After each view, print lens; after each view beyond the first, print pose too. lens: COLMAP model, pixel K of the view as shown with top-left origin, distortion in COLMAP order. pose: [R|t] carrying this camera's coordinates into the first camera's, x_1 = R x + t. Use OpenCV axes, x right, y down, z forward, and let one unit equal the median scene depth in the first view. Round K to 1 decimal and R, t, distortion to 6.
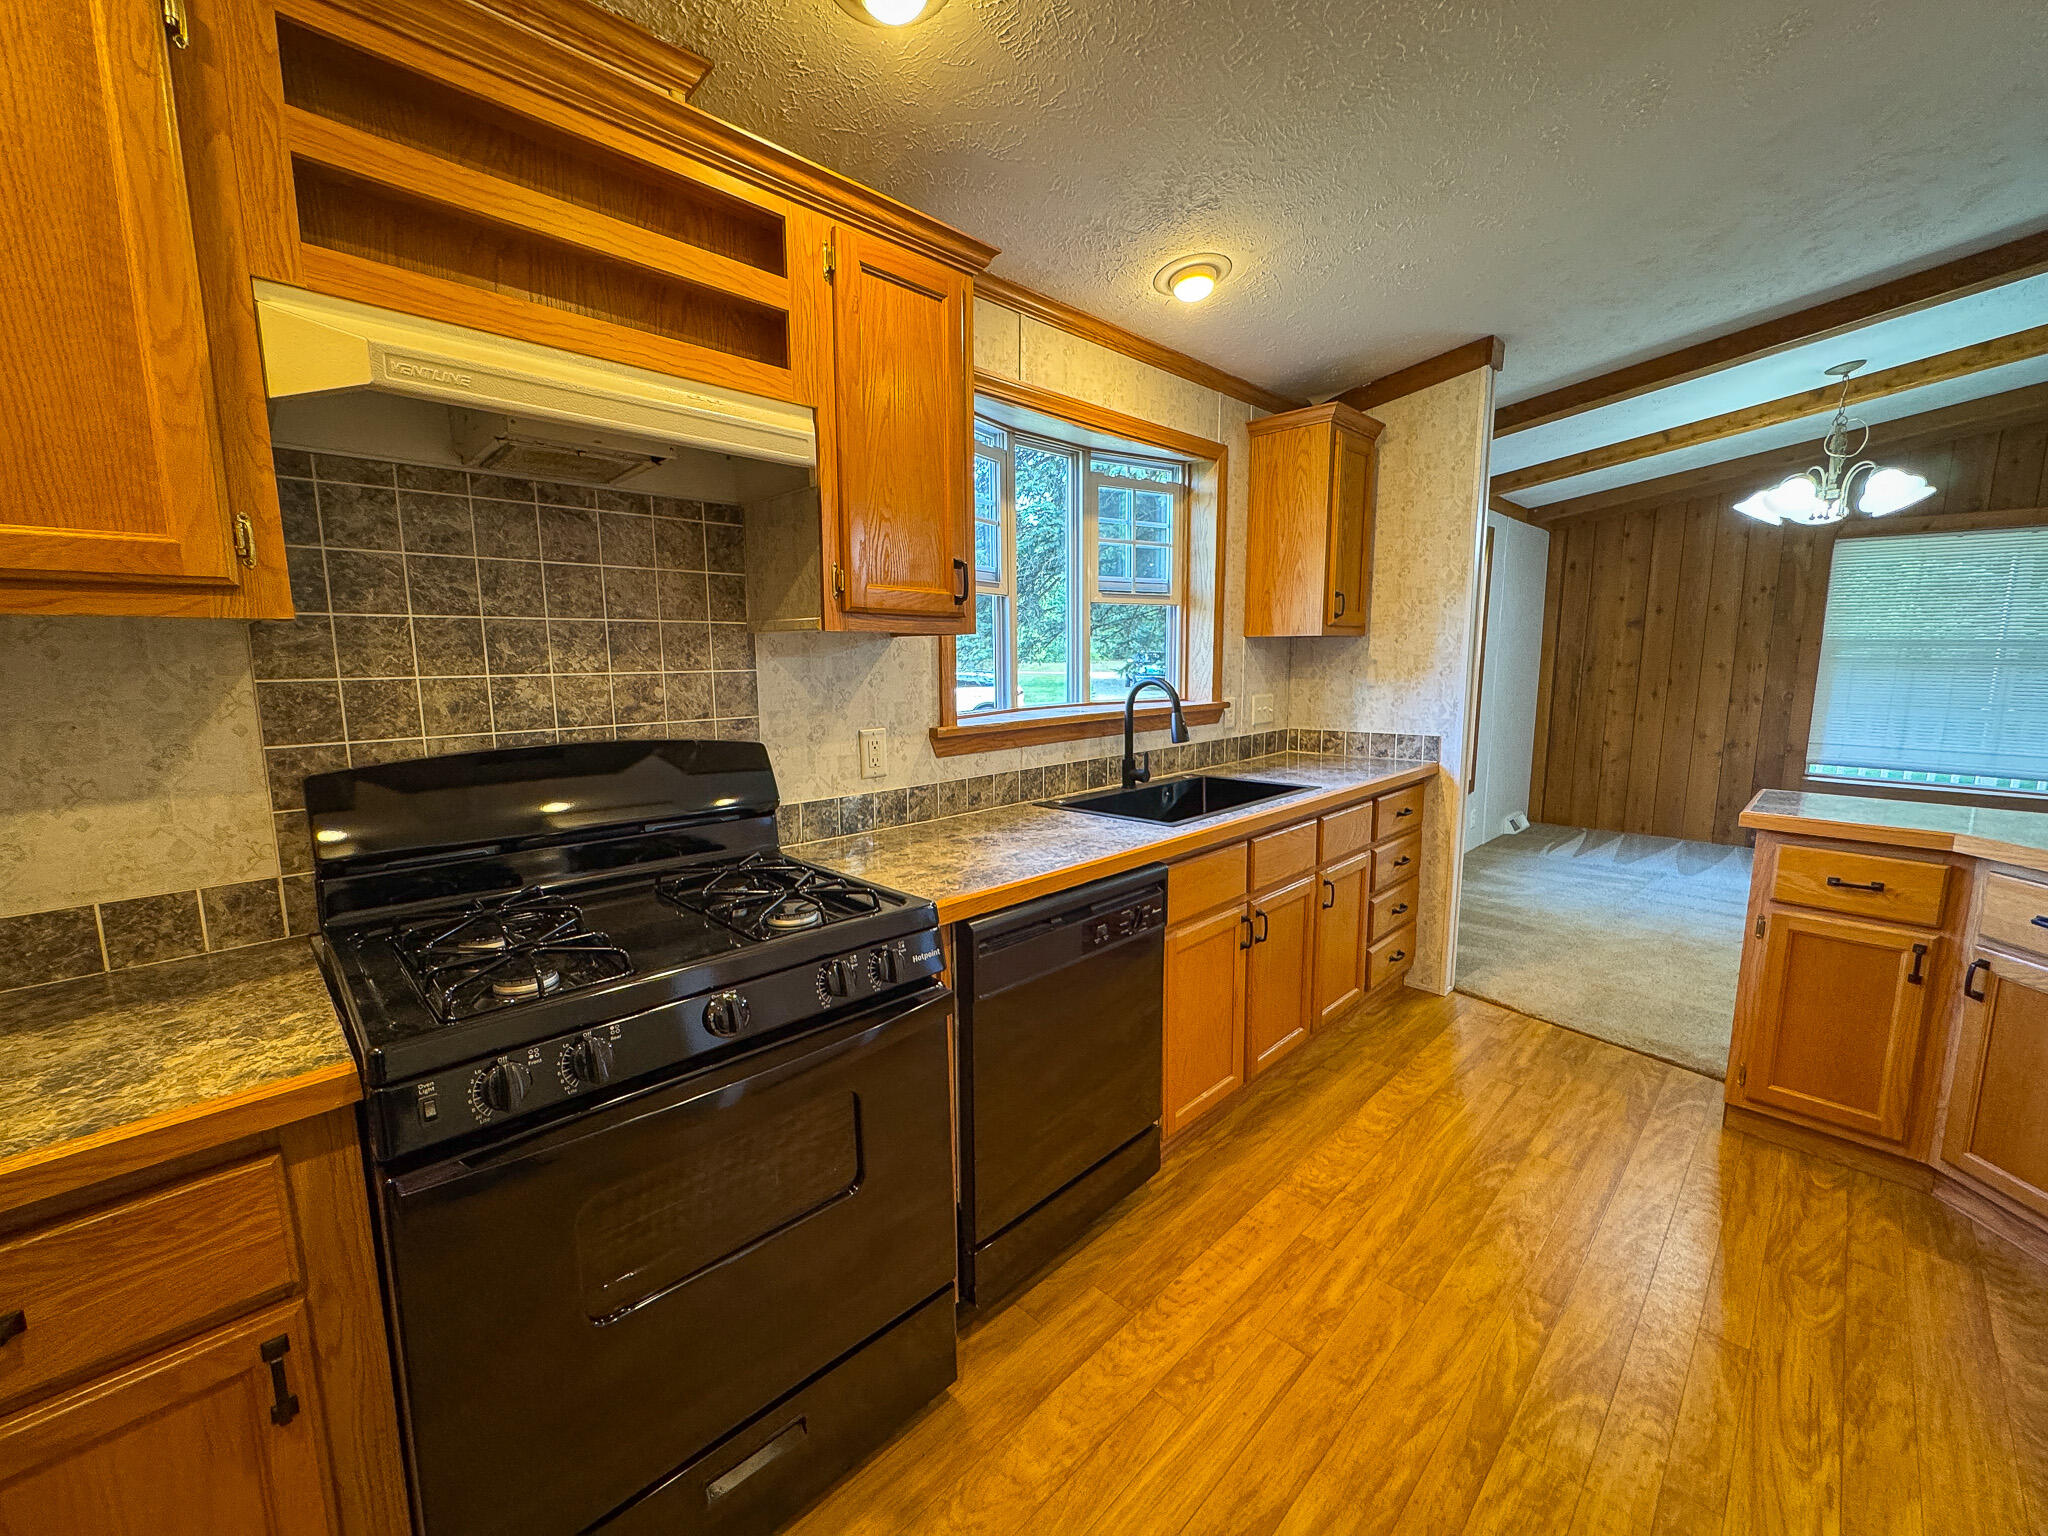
lens RADIAL K [[809.9, 0, 1027.3], [0, 809.9, 771.0], [0, 0, 1]] dist [-0.003481, -0.000470]
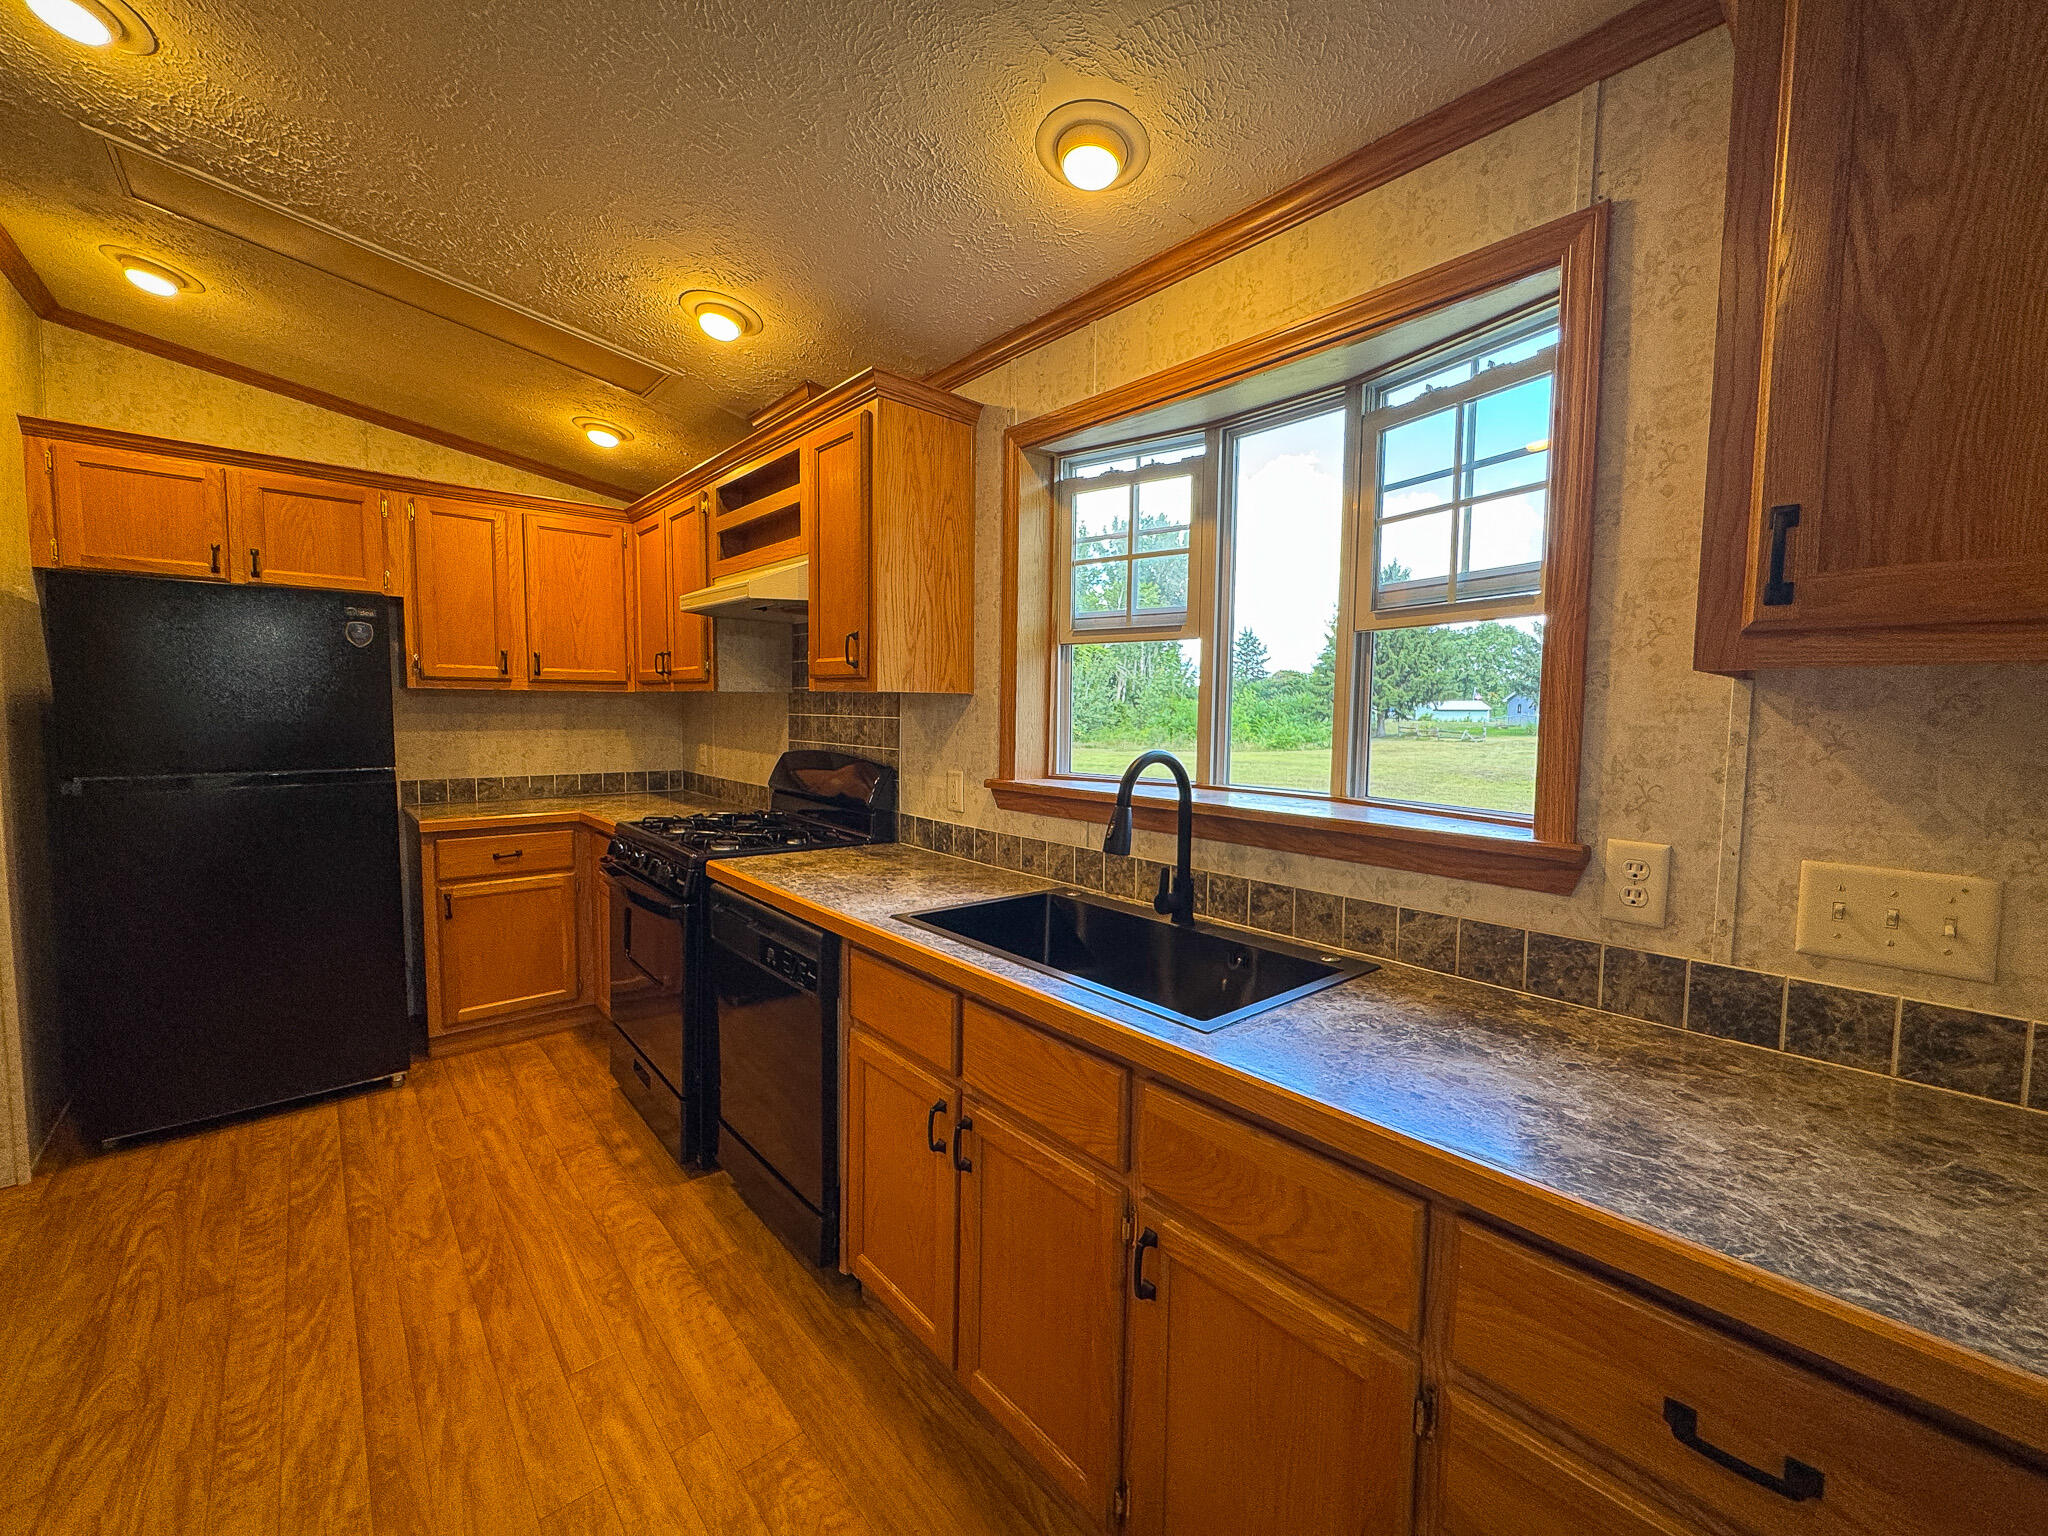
lens RADIAL K [[818.8, 0, 1025.4], [0, 818.8, 769.6], [0, 0, 1]] dist [-0.000698, -0.000500]
pose [[-0.053802, 0.081992, -0.995180, 0.910400], [-0.157402, 0.983467, 0.089537, -0.161264], [0.986068, 0.161461, -0.040006, 1.044995]]
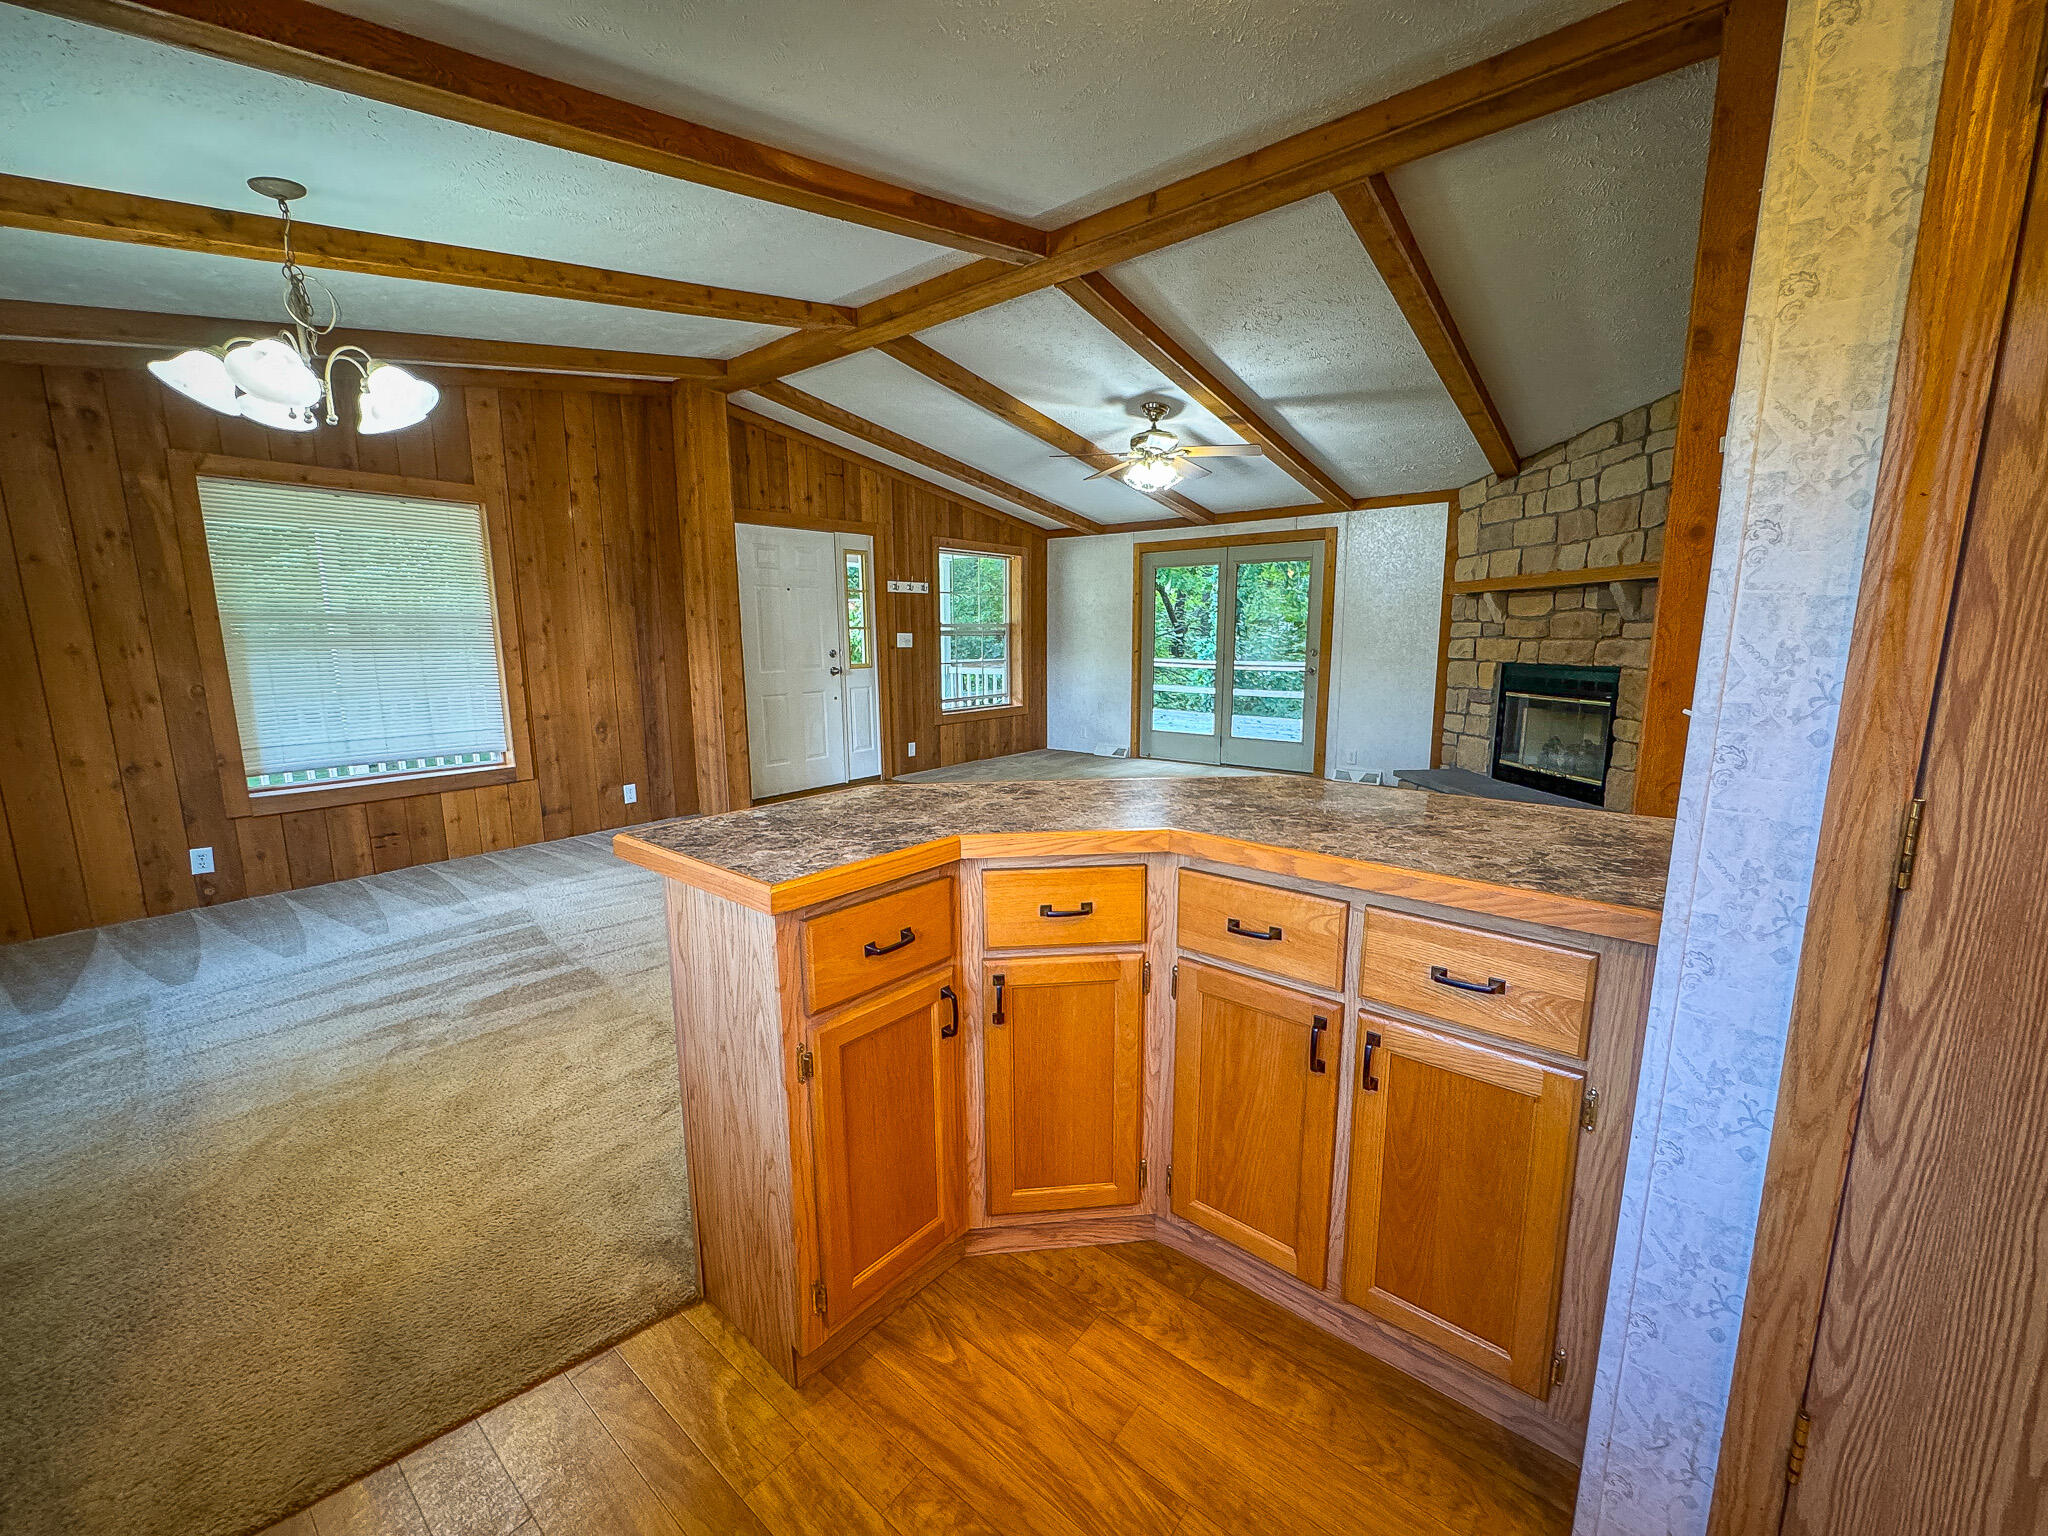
lens RADIAL K [[818.8, 0, 1025.4], [0, 818.8, 769.6], [0, 0, 1]] dist [-0.000698, -0.000500]
pose [[-0.107424, -0.162004, 0.980926, 0.326286], [0.155556, 0.971745, 0.177523, -0.091386], [-0.981969, 0.171659, -0.079188, 0.814233]]
